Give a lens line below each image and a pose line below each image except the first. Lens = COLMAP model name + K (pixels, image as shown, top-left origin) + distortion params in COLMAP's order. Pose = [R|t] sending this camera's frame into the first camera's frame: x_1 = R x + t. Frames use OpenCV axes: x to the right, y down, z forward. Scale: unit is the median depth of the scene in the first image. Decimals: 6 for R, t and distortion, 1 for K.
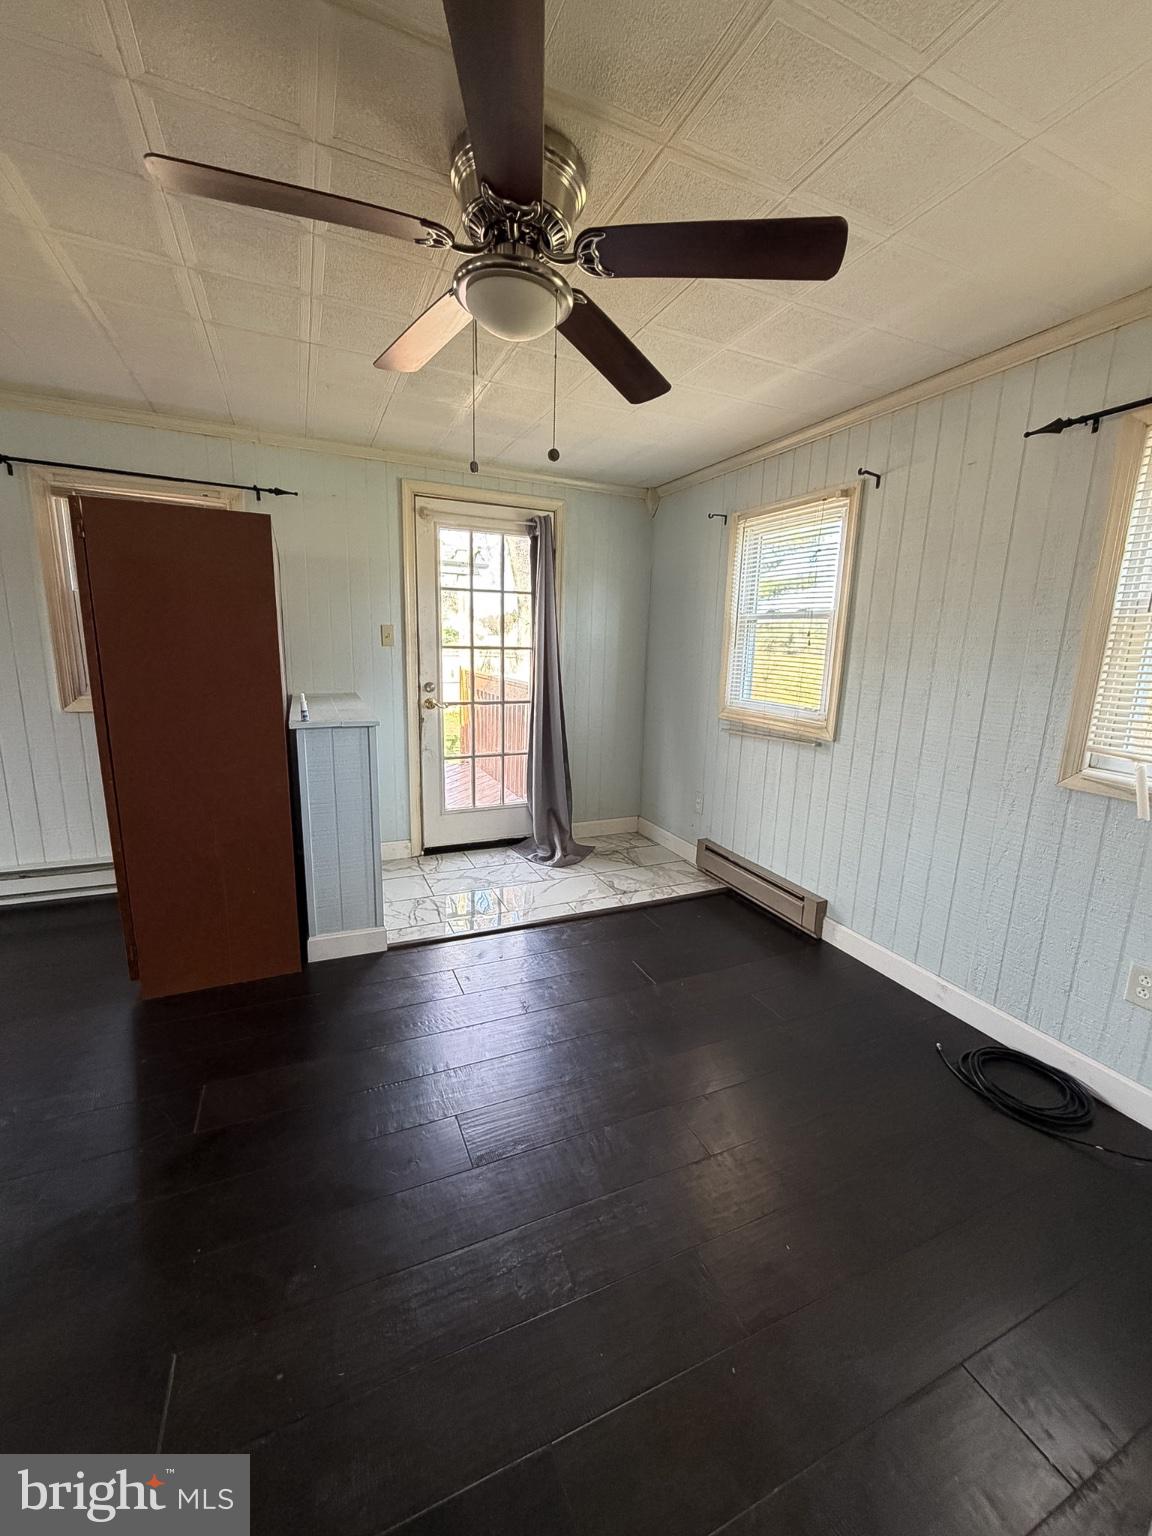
lens RADIAL K [[612.9, 0, 571.7], [0, 612.9, 767.1], [0, 0, 1]] dist [0.013794, 0.000516]
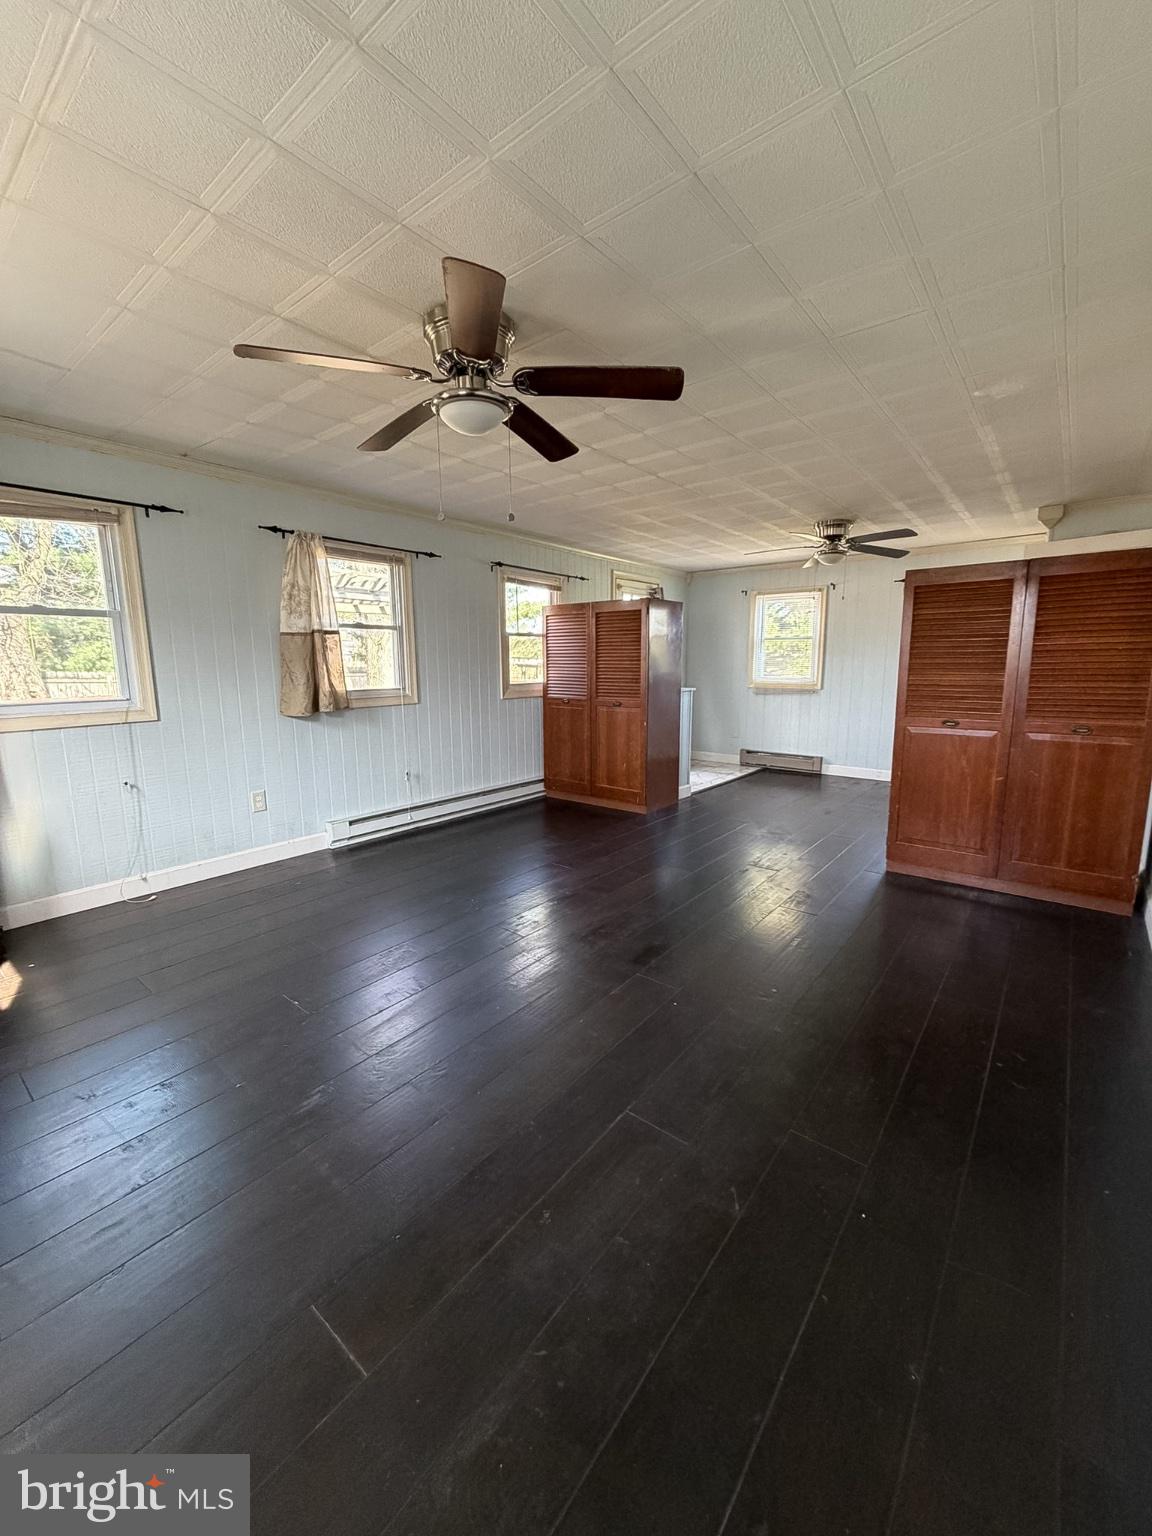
lens RADIAL K [[612.9, 0, 586.5], [0, 612.9, 768.7], [0, 0, 1]] dist [0.013794, 0.000516]
pose [[0.887839, -0.115854, 0.445331, -1.312846], [0.117595, 0.992776, 0.023828, 0.086971], [-0.444874, 0.031213, 0.895049, -0.655553]]
